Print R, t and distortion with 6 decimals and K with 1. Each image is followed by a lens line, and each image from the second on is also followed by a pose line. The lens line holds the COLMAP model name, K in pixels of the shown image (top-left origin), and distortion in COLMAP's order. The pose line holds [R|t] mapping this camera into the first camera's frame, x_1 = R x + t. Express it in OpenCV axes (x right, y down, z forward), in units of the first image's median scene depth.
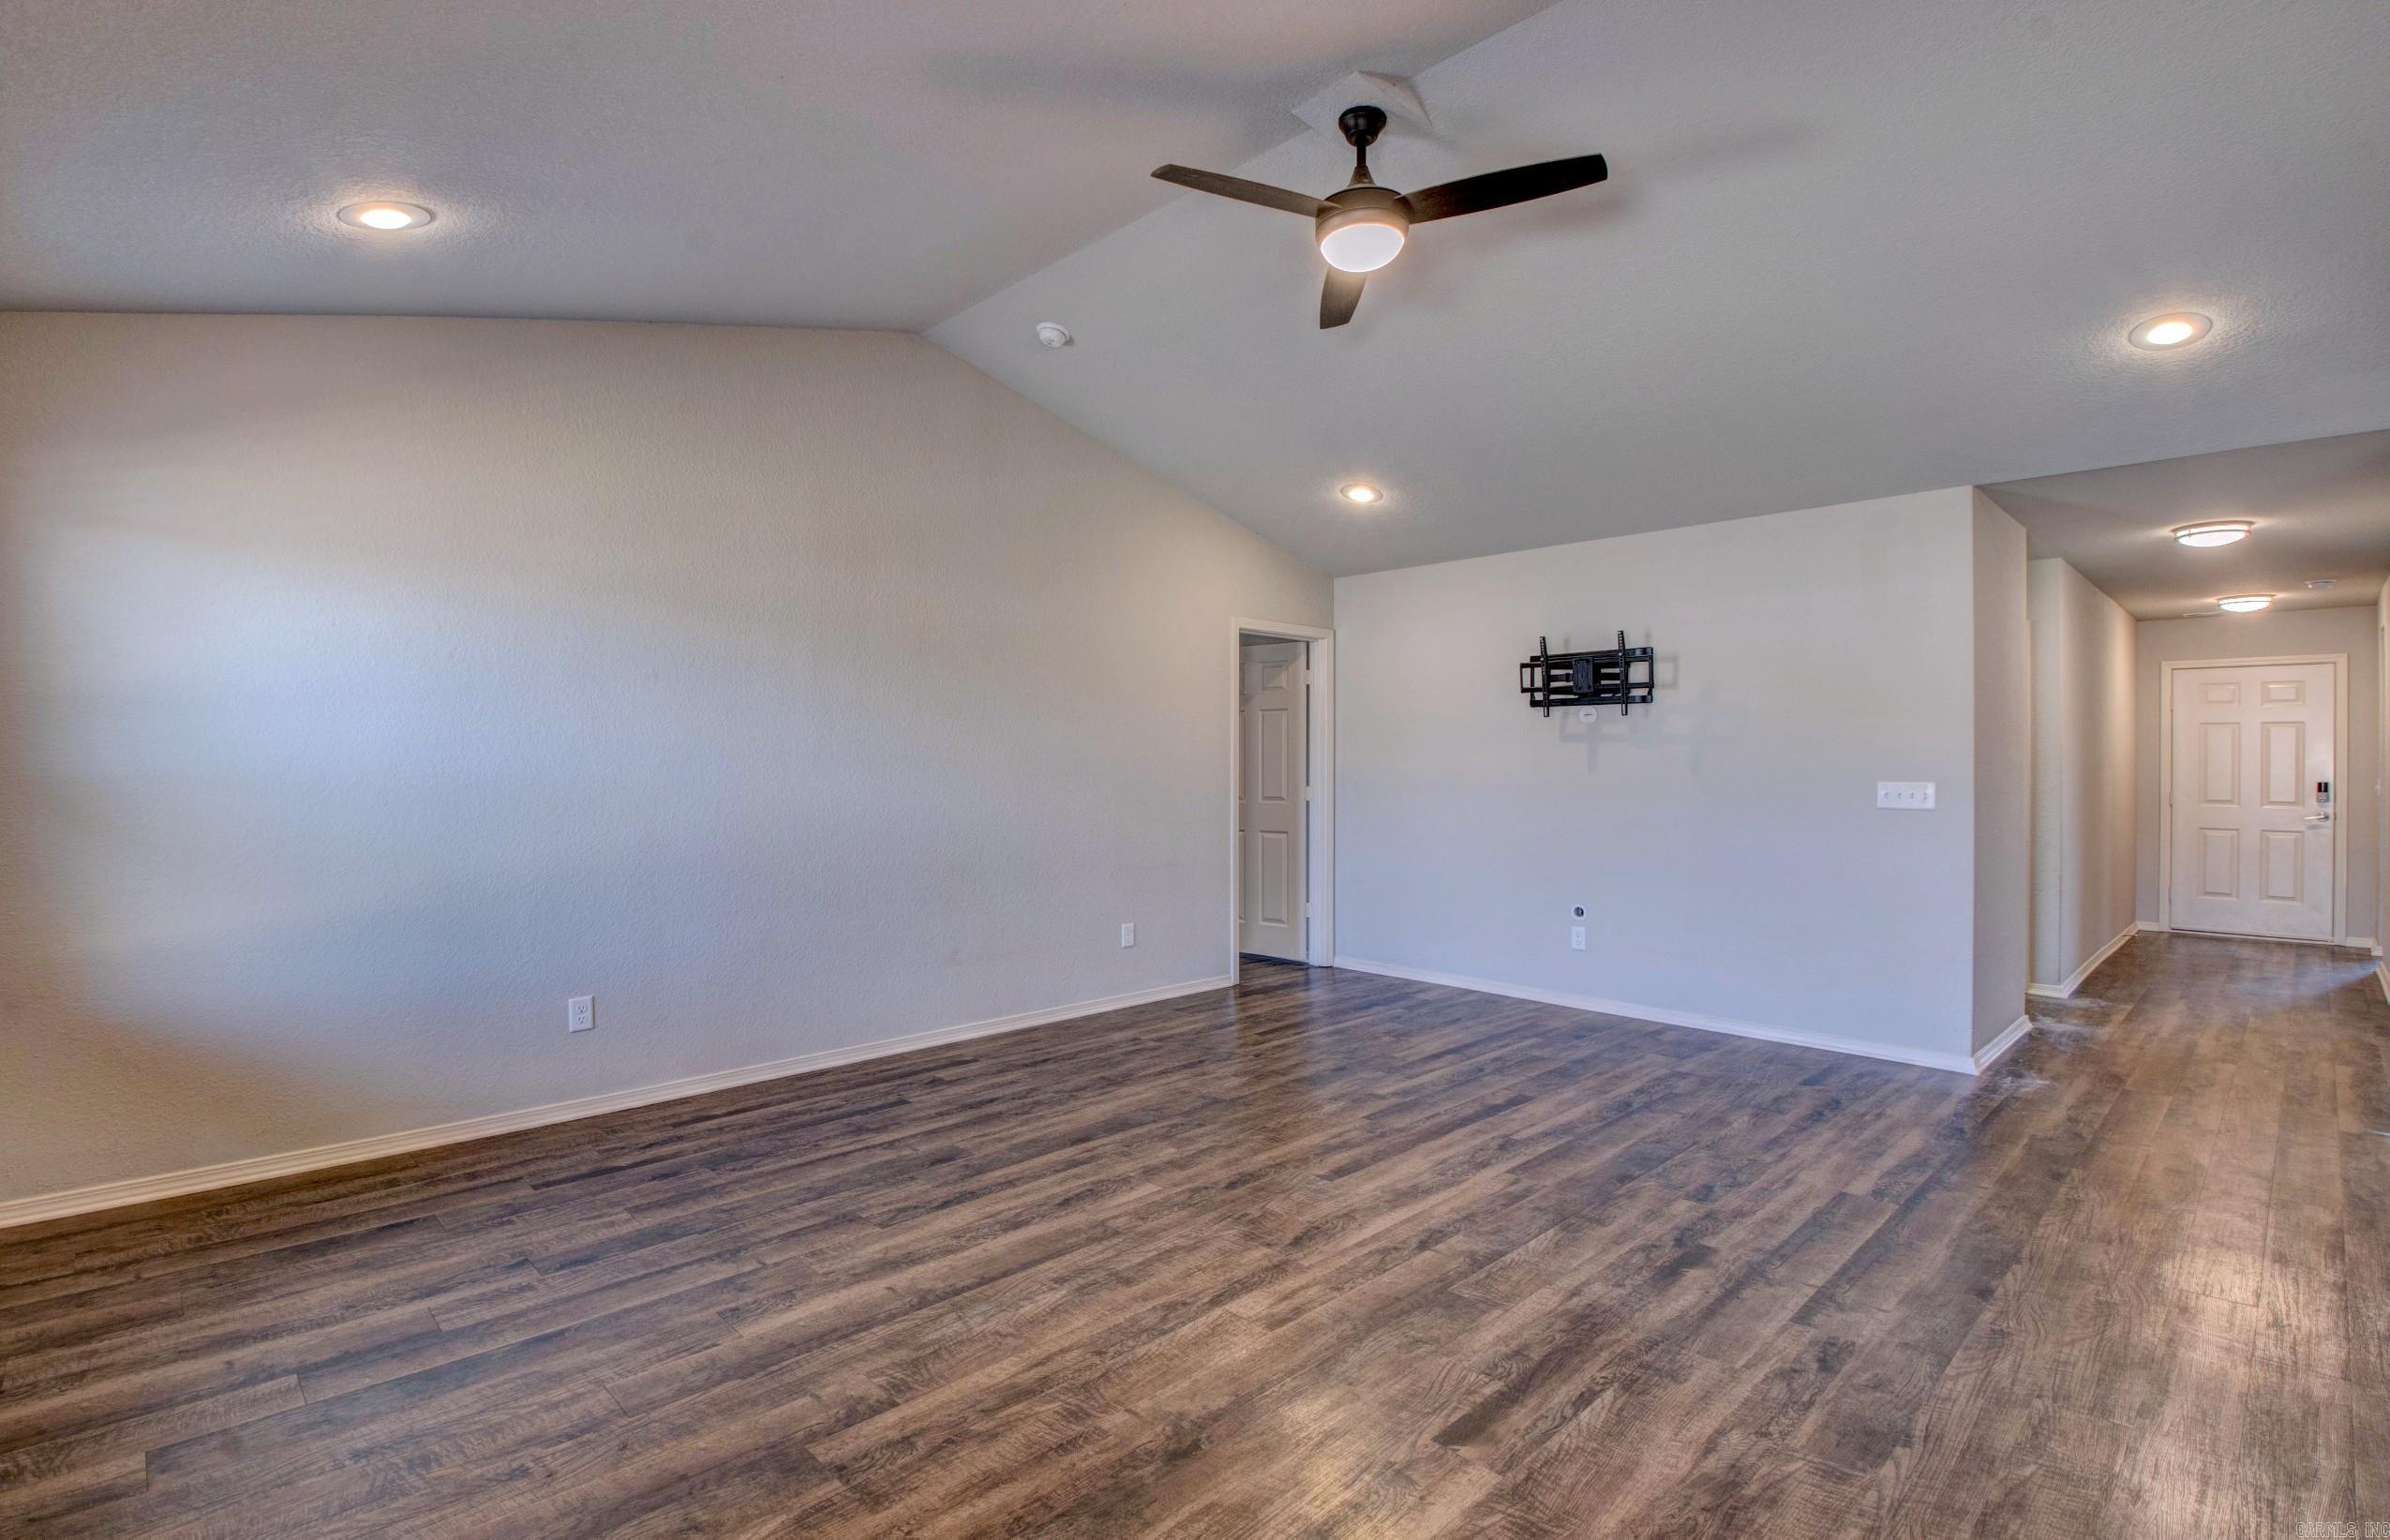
lens RADIAL K [[1109.4, 0, 1191.7], [0, 1109.4, 766.9], [0, 0, 1]] dist [0.026342, -0.031936]
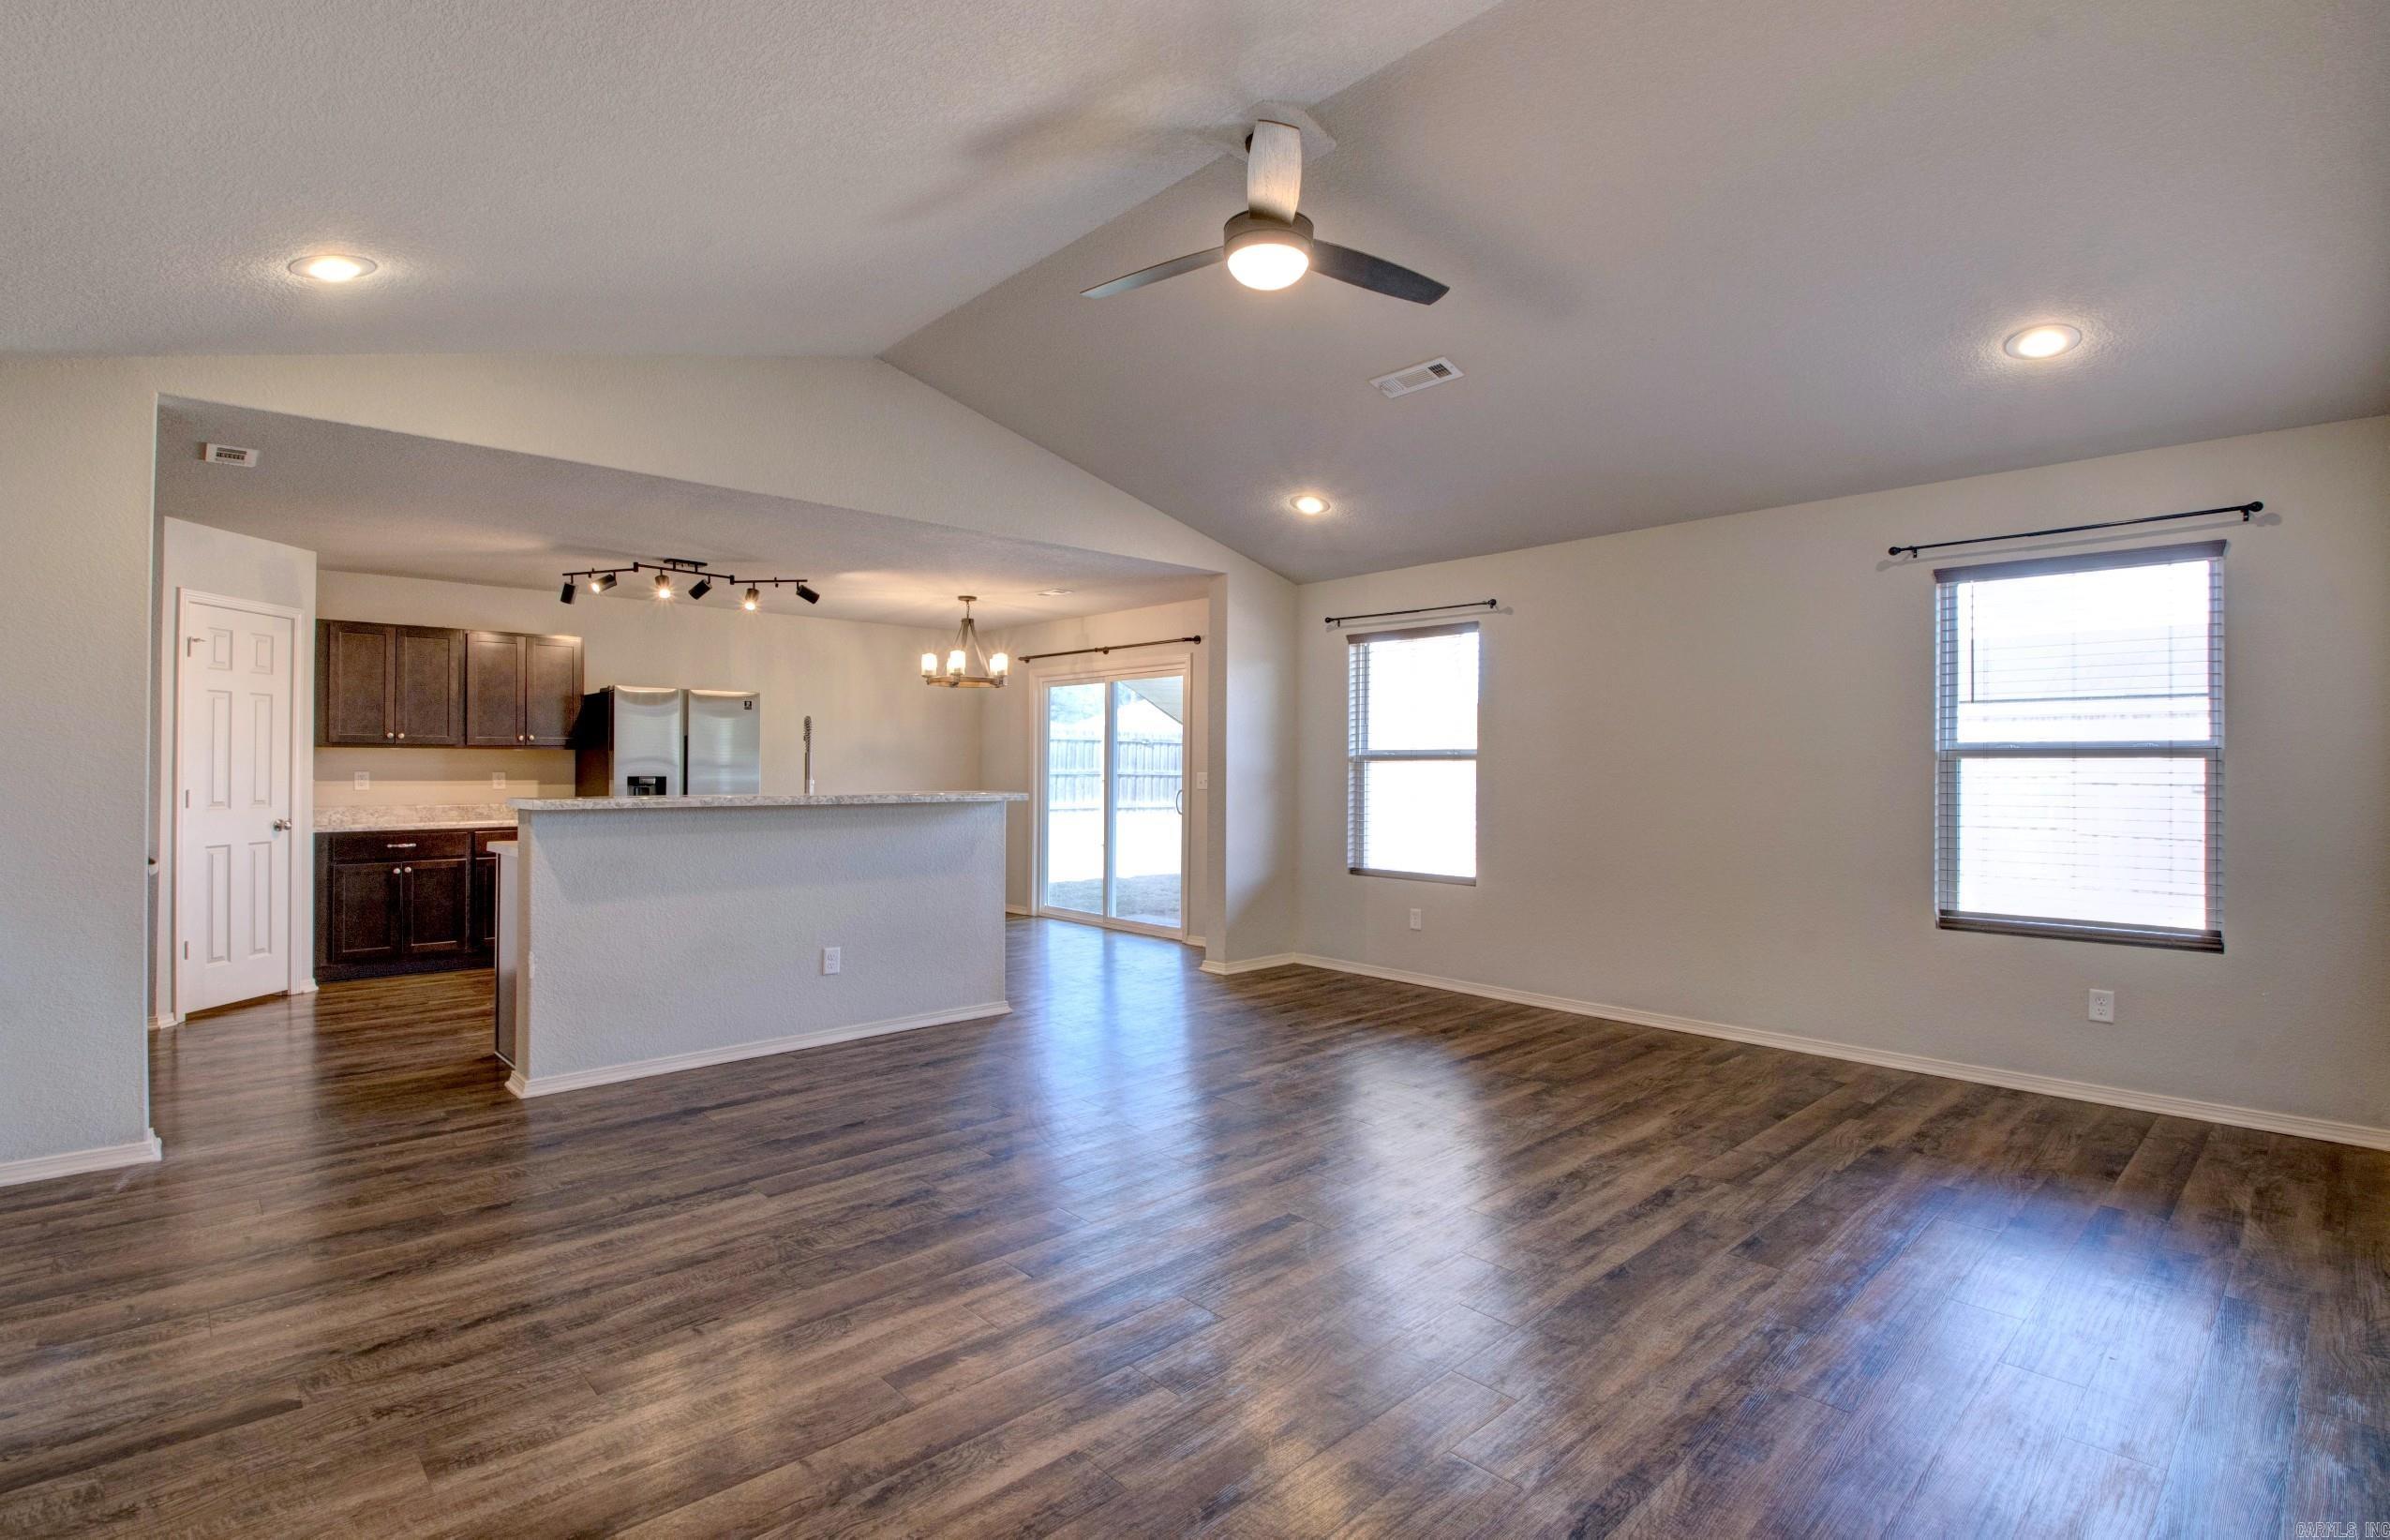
lens RADIAL K [[1120.4, 0, 1187.9], [0, 1120.4, 764.9], [0, 0, 1]] dist [0.021429, -0.032728]
pose [[-0.999633, -0.007174, 0.026127, 0.155283], [-0.007151, 0.999974, 0.000980, -0.002462], [-0.026133, 0.000793, -0.999658, 1.609487]]
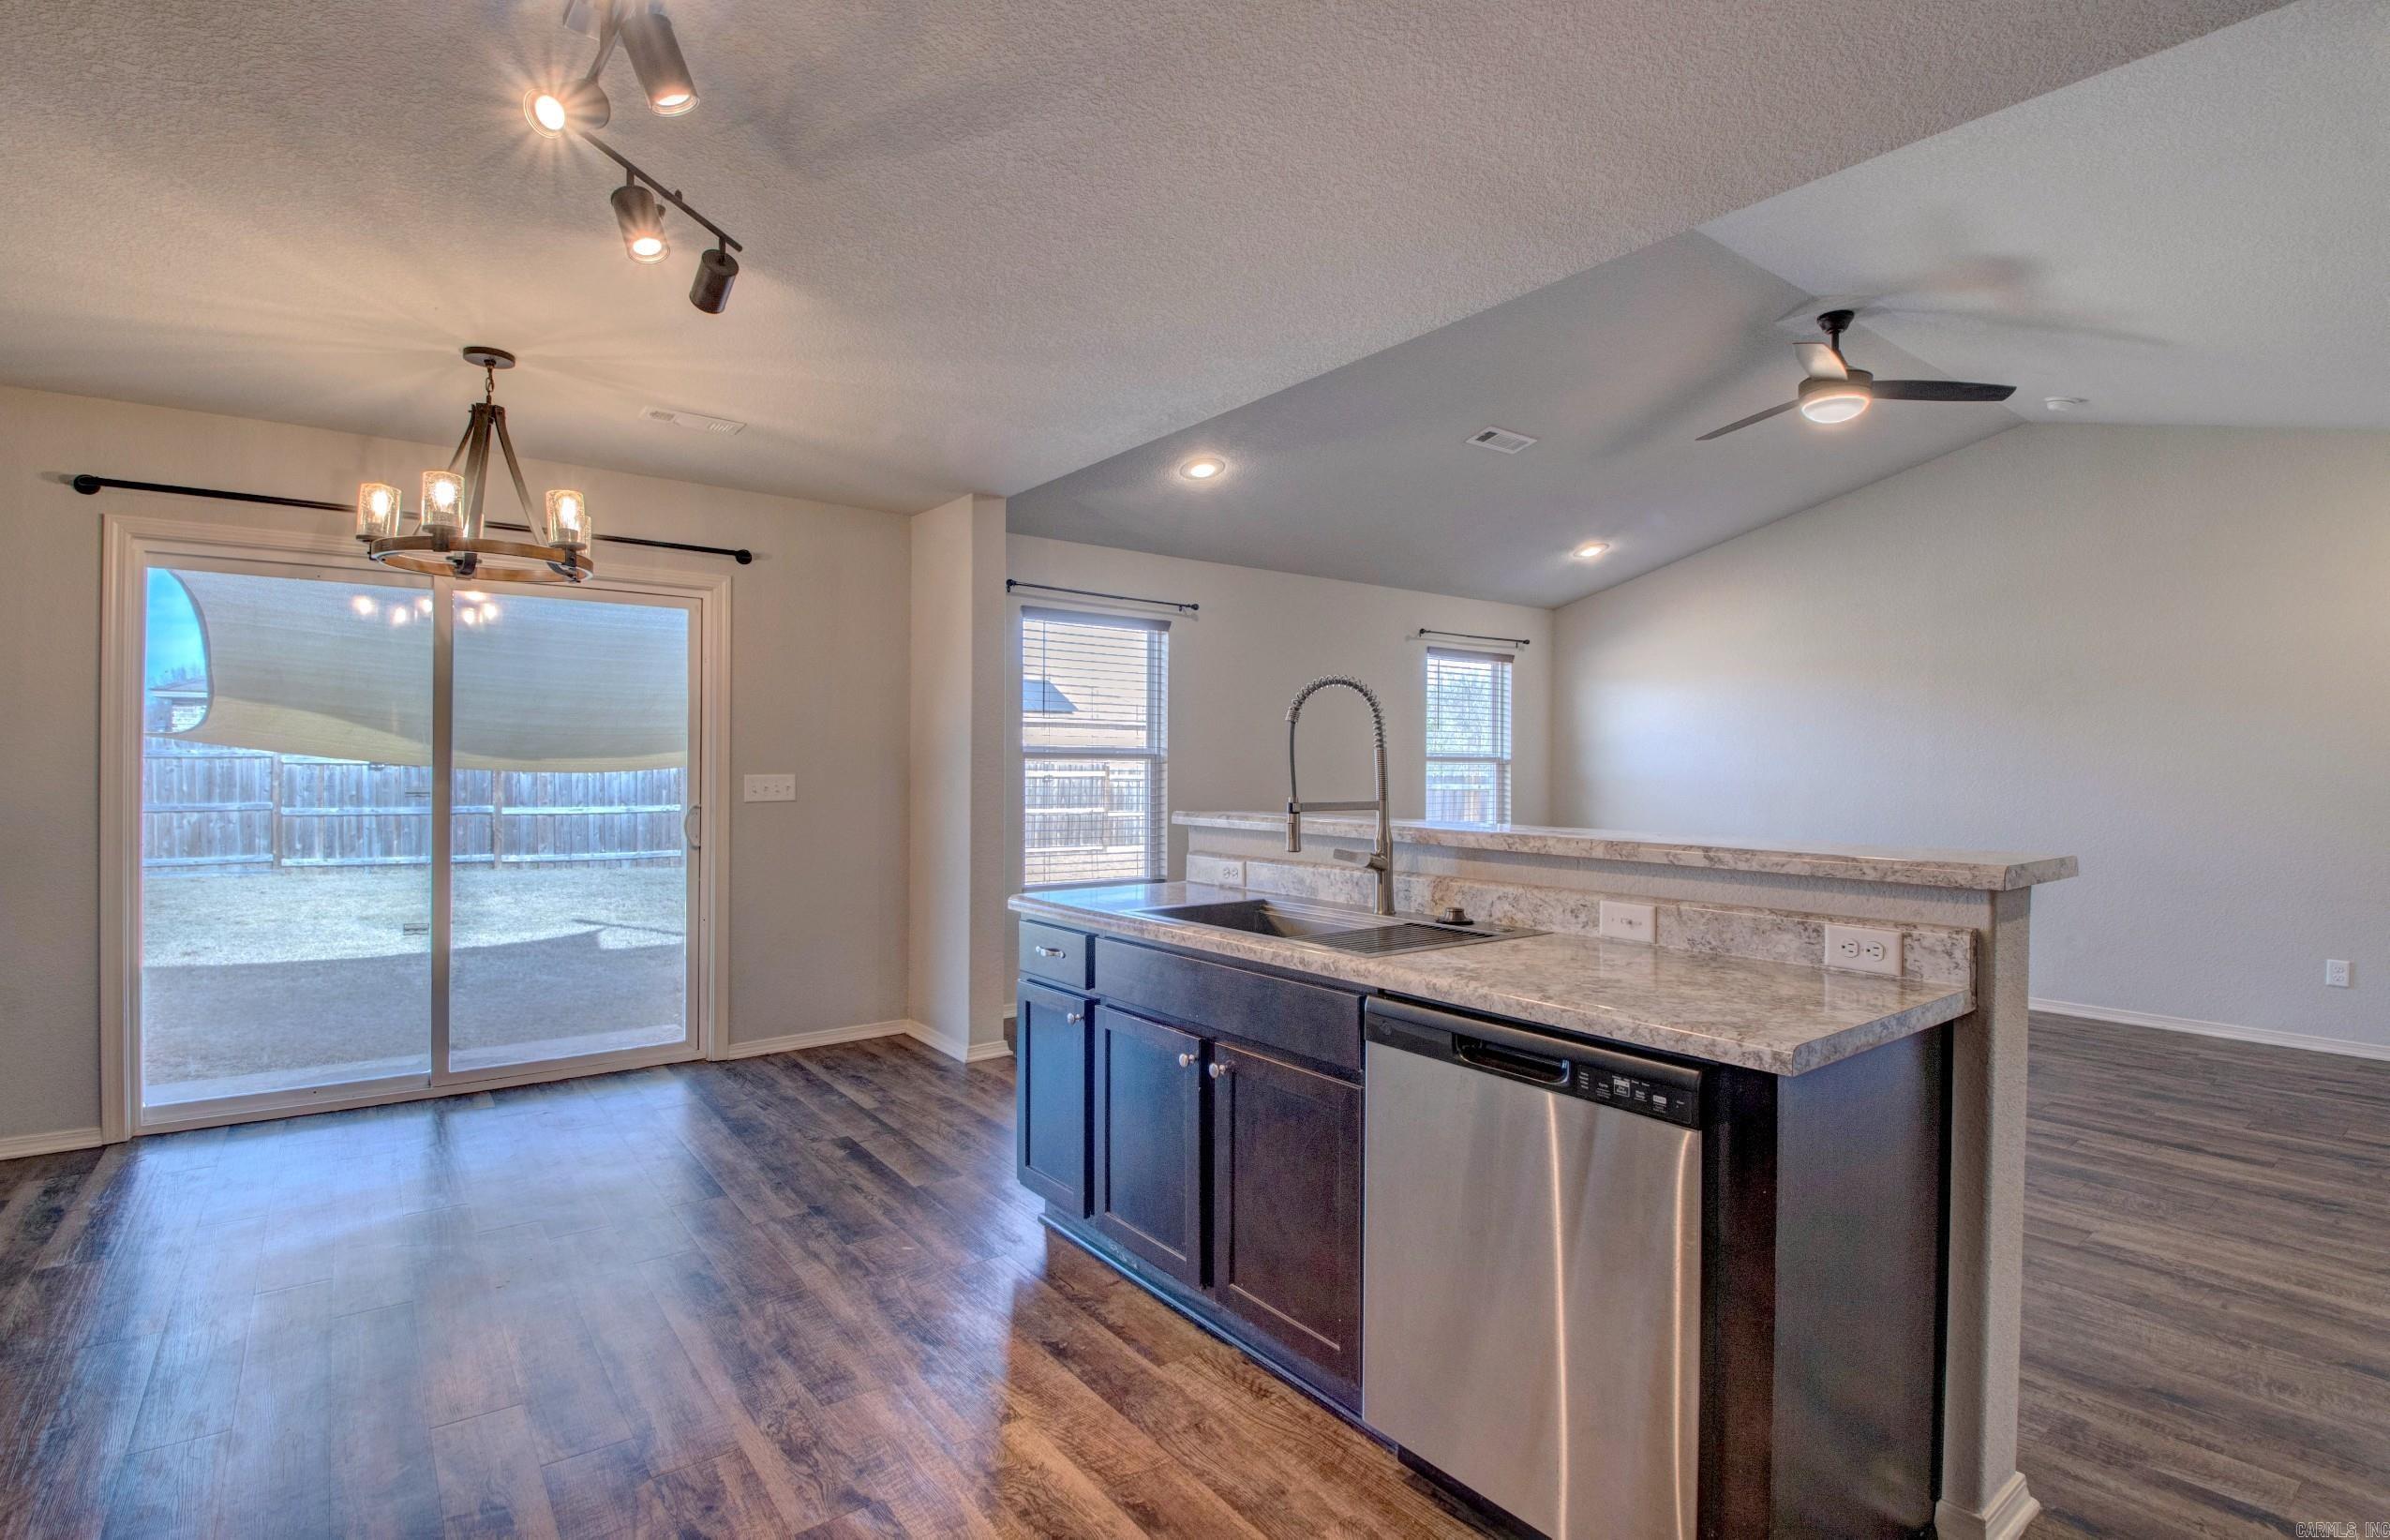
lens RADIAL K [[1115.7, 0, 1189.7], [0, 1115.7, 765.5], [0, 0, 1]] dist [-0.002334, -0.013863]
pose [[-0.124690, -0.003481, -0.992190, 1.298636], [-0.011411, 0.999933, -0.002075, -0.000064], [0.992130, 0.011063, -0.124721, 0.291894]]
